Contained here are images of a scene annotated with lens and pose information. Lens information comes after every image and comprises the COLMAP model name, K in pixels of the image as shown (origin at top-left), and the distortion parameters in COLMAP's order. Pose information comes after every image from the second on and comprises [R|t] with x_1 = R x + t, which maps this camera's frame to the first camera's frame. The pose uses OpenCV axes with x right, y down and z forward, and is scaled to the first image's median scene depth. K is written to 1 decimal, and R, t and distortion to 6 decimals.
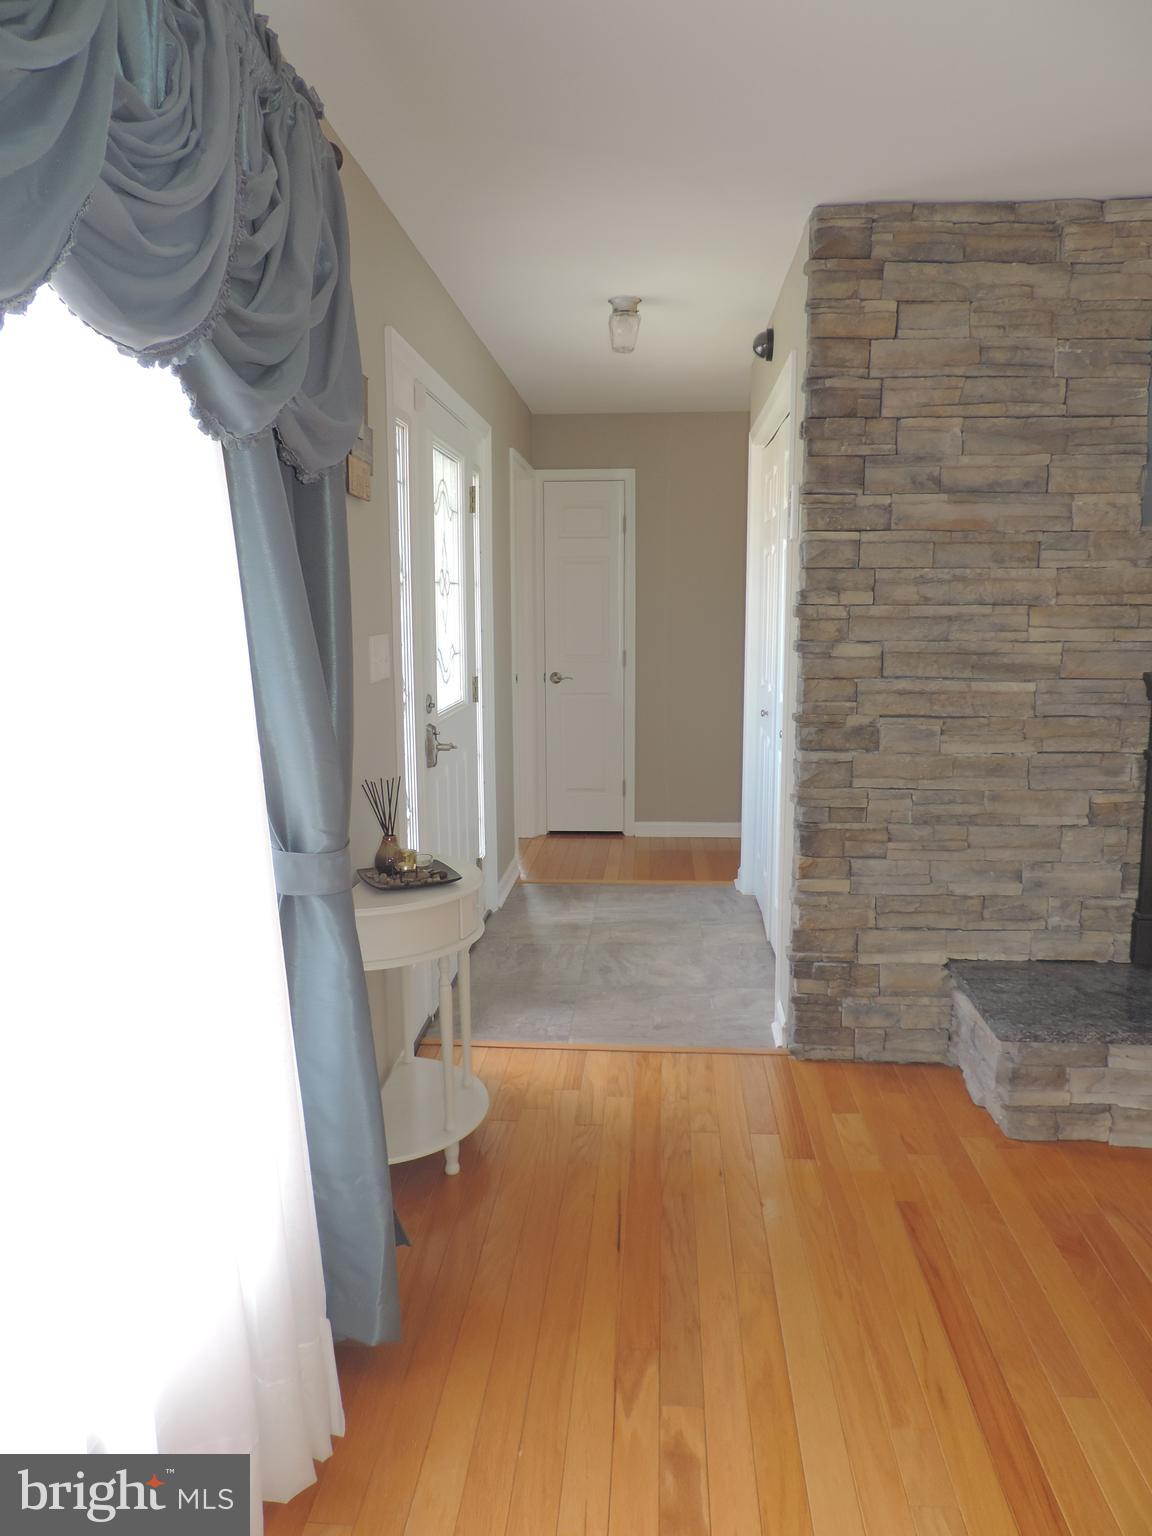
lens RADIAL K [[1088.9, 0, 571.8], [0, 1088.9, 775.1], [0, 0, 1]] dist [-0.020129, 0.003393]
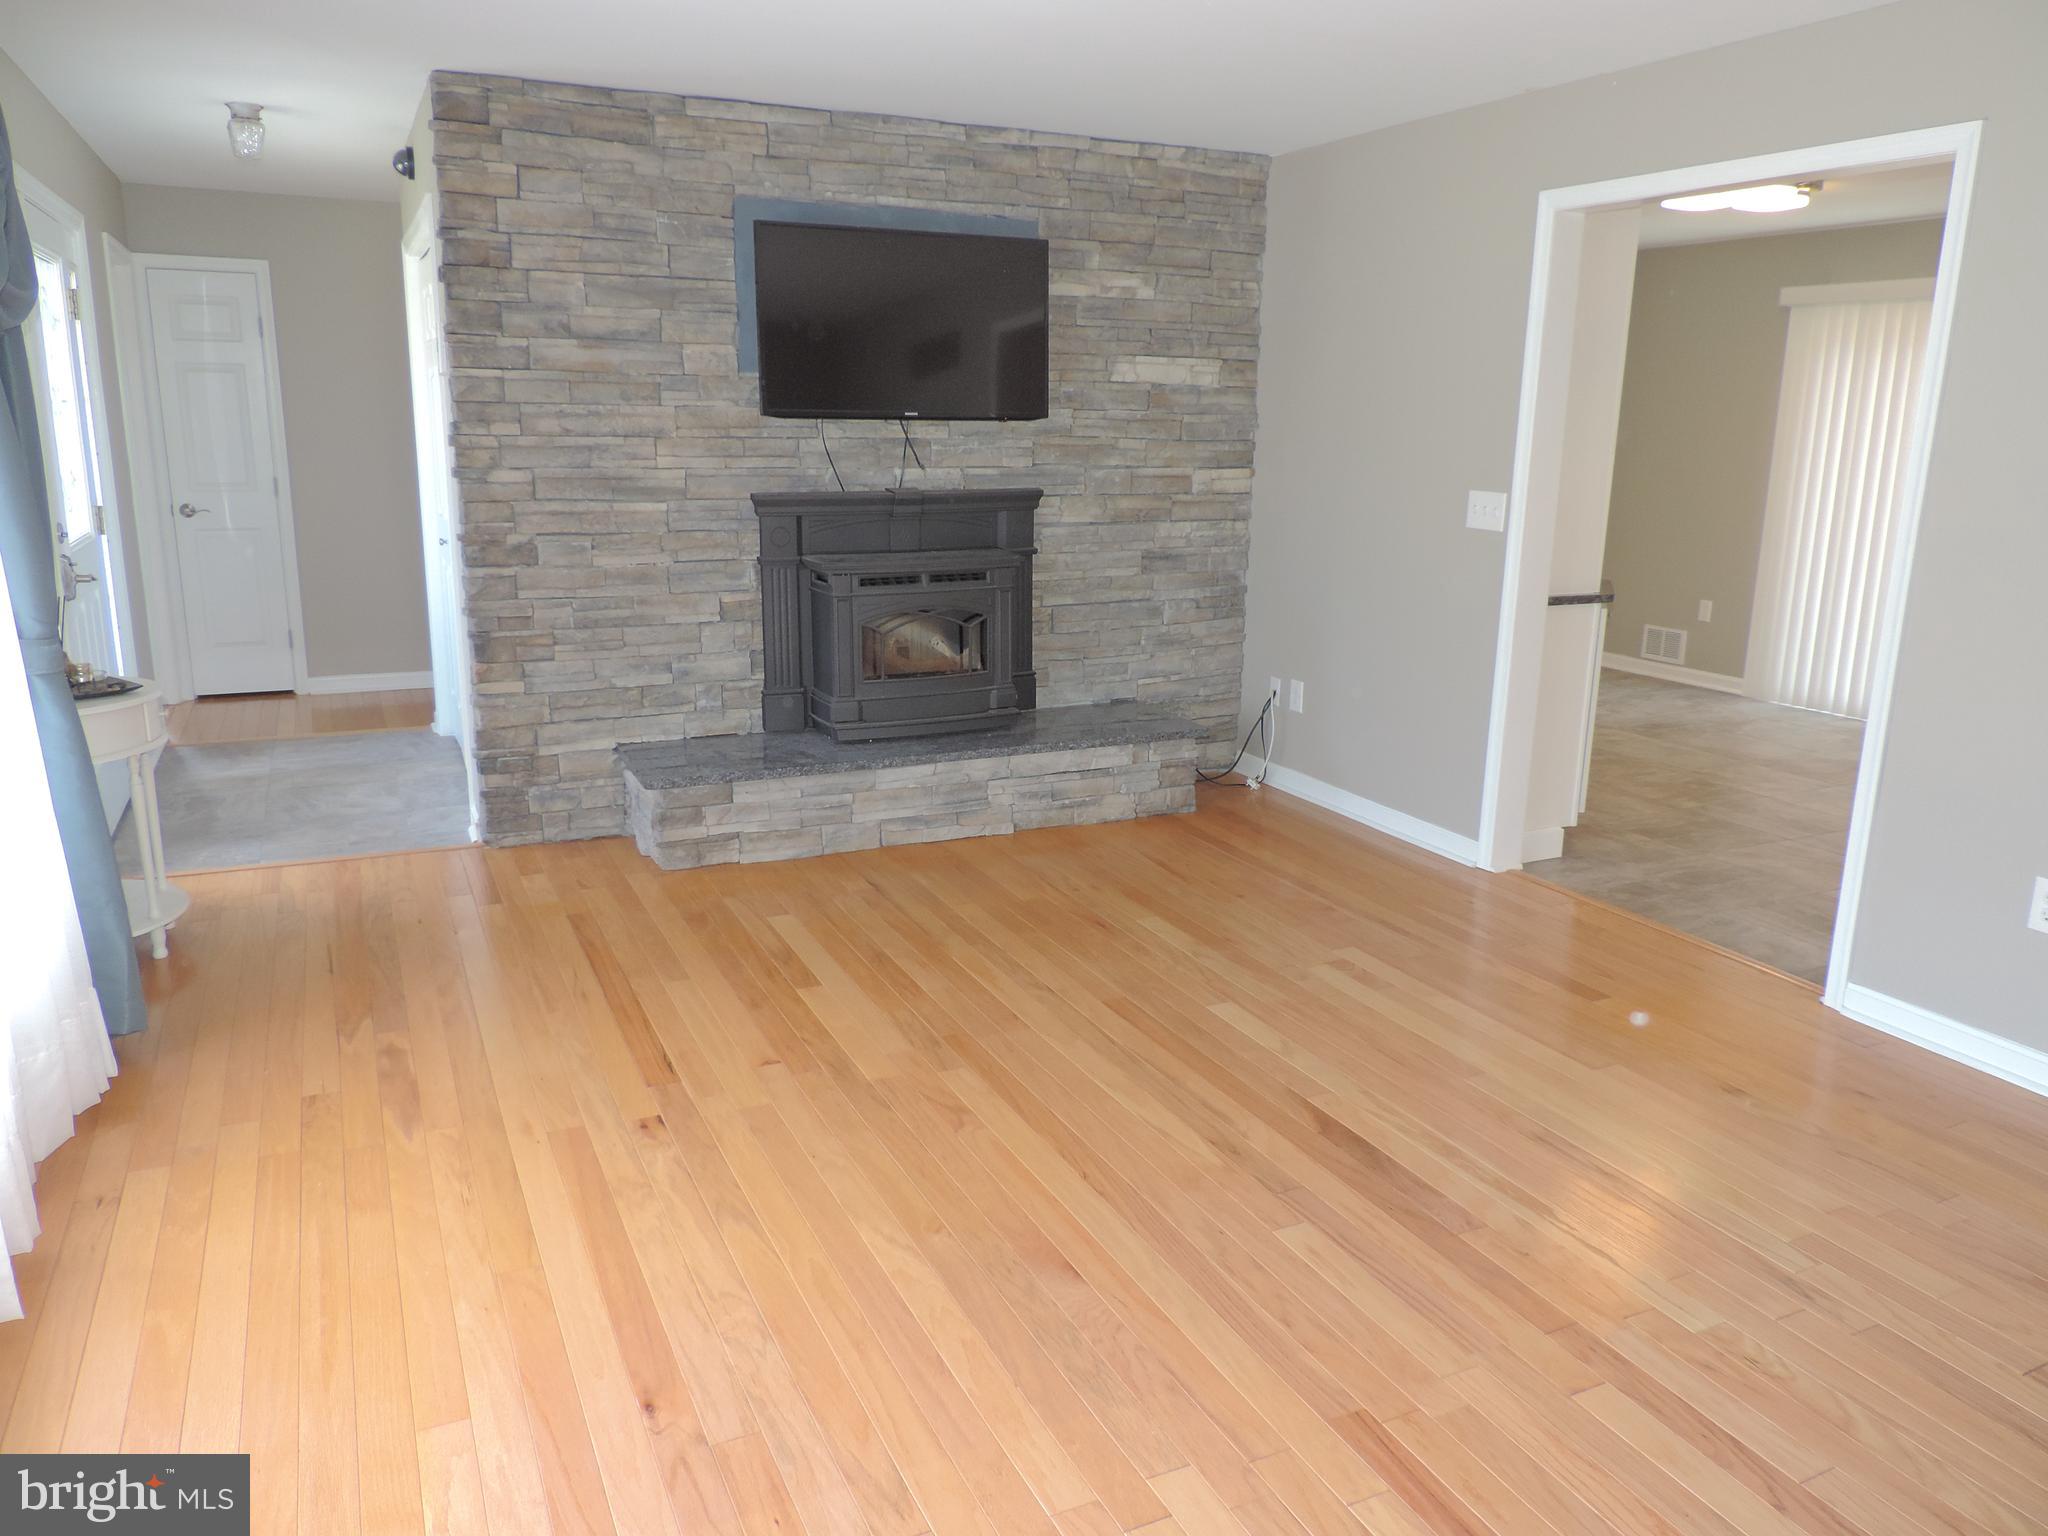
lens RADIAL K [[1463.2, 0, 987.7], [0, 1463.2, 761.5], [0, 0, 1]] dist [0.016981, -0.031675]
pose [[0.877535, -0.094562, 0.470095, -0.047892], [0.057822, 0.994076, 0.092026, 0.070563], [-0.476013, -0.053574, 0.877805, -0.606303]]
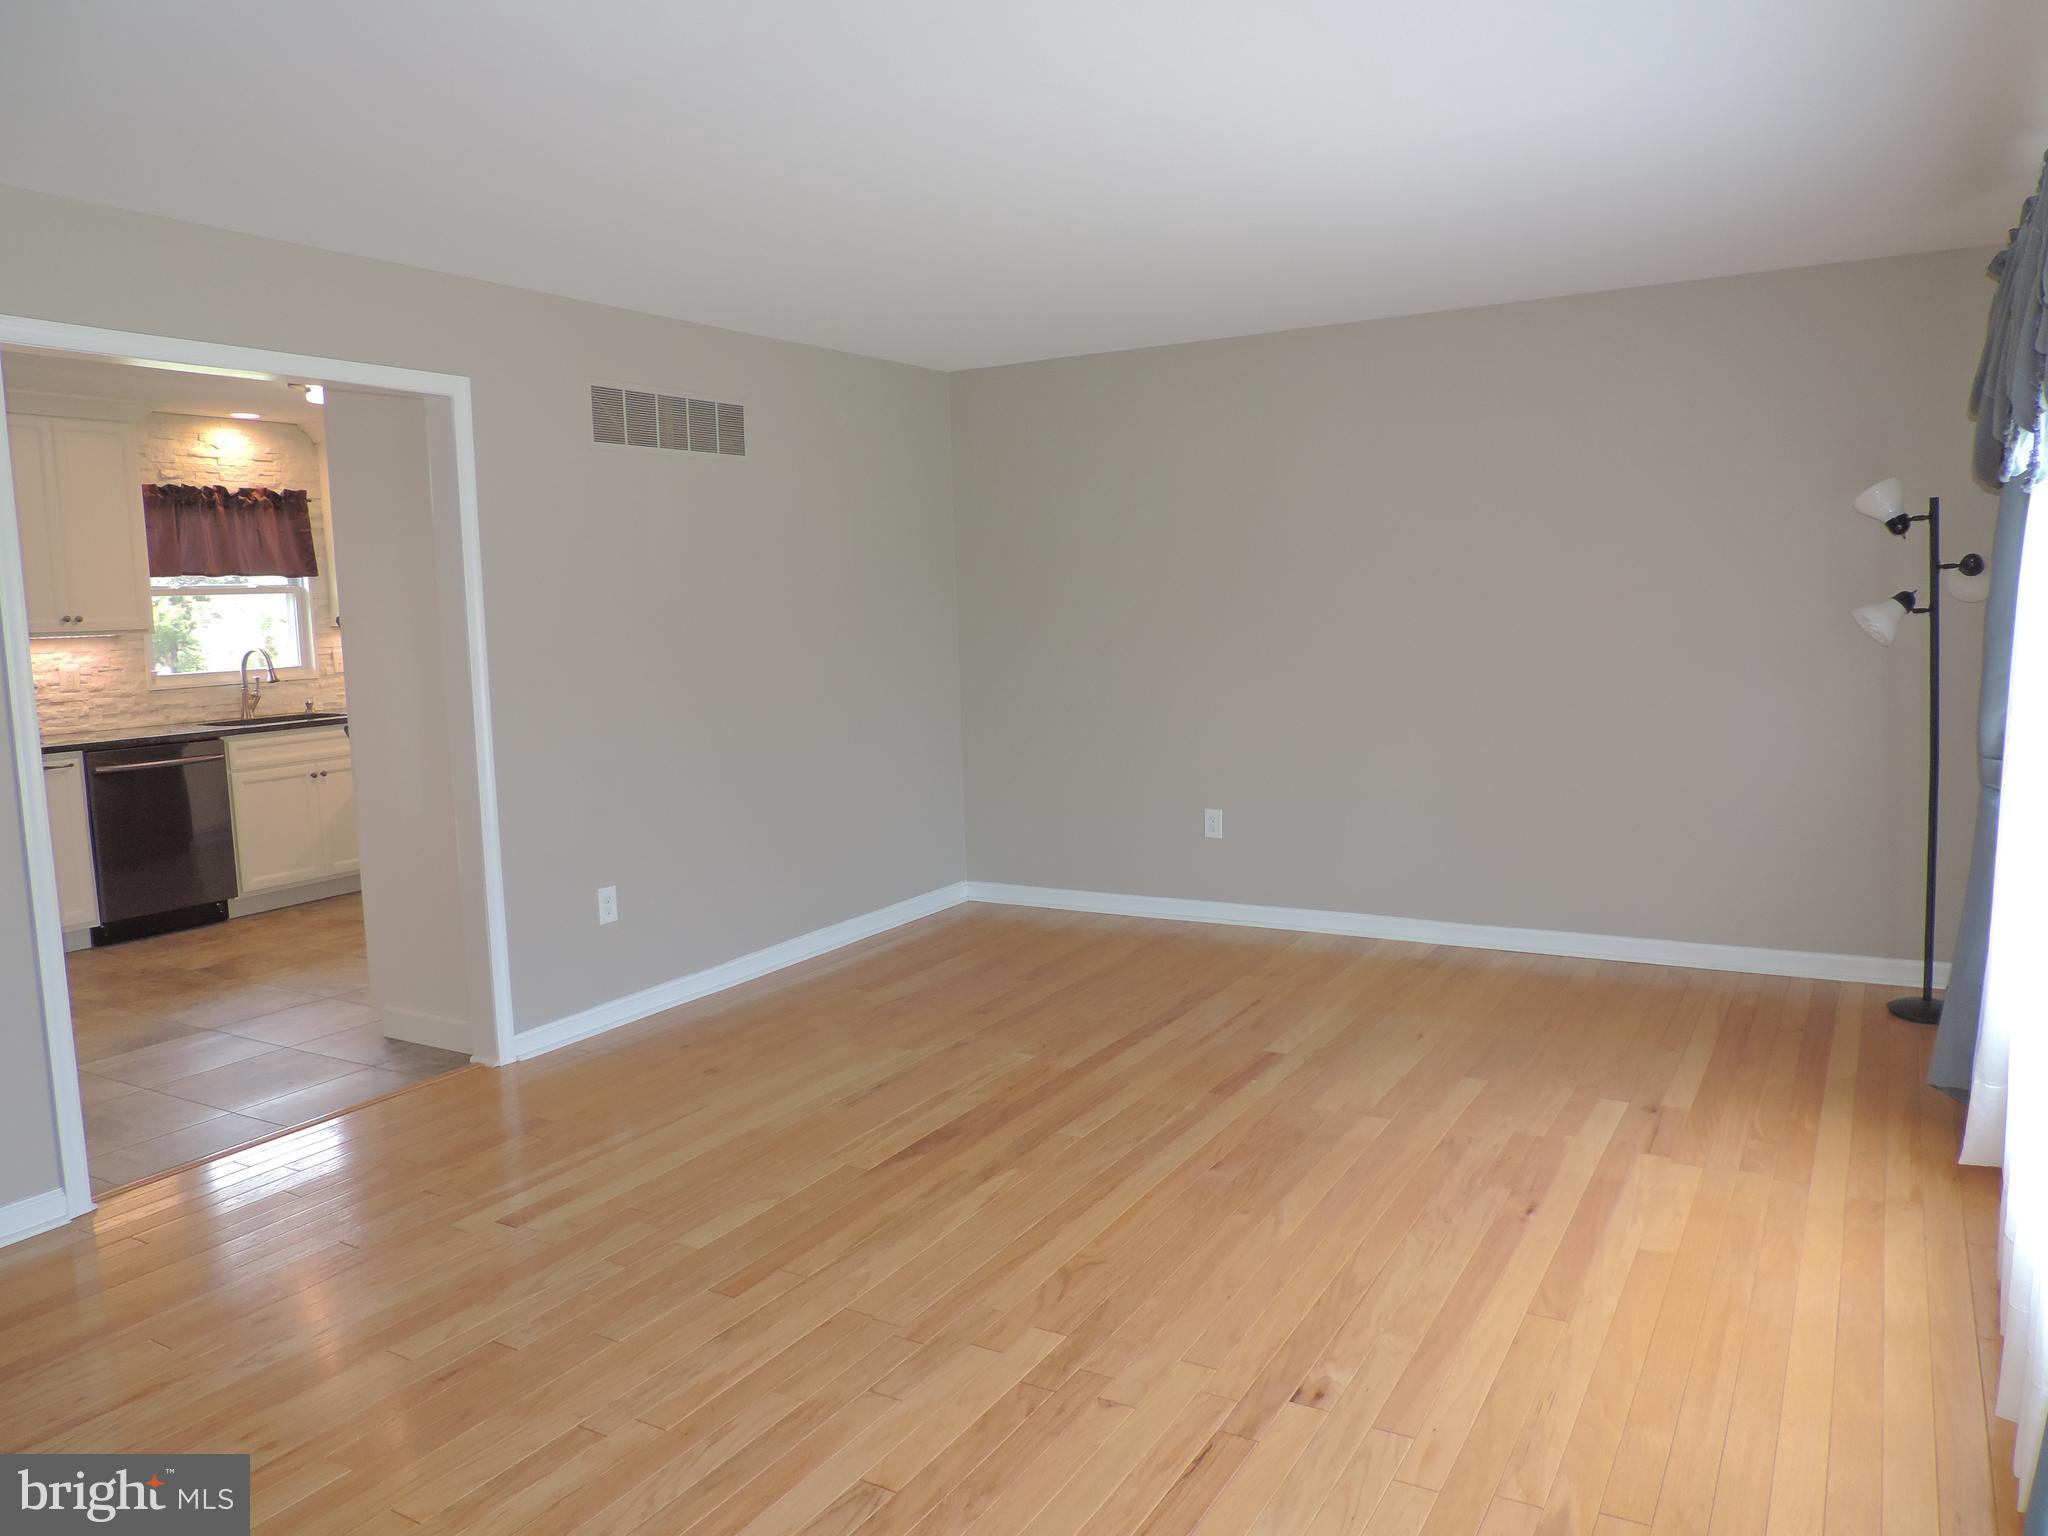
lens RADIAL K [[1451.9, 0, 1024.0], [0, 1451.9, 768.0], [0, 0, 1]] dist [-0.020129, 0.003393]
pose [[-0.896672, -0.018159, 0.442323, -0.019787], [0.104852, 0.962017, 0.252049, -0.193013], [-0.430099, 0.272383, -0.860710, 1.095896]]
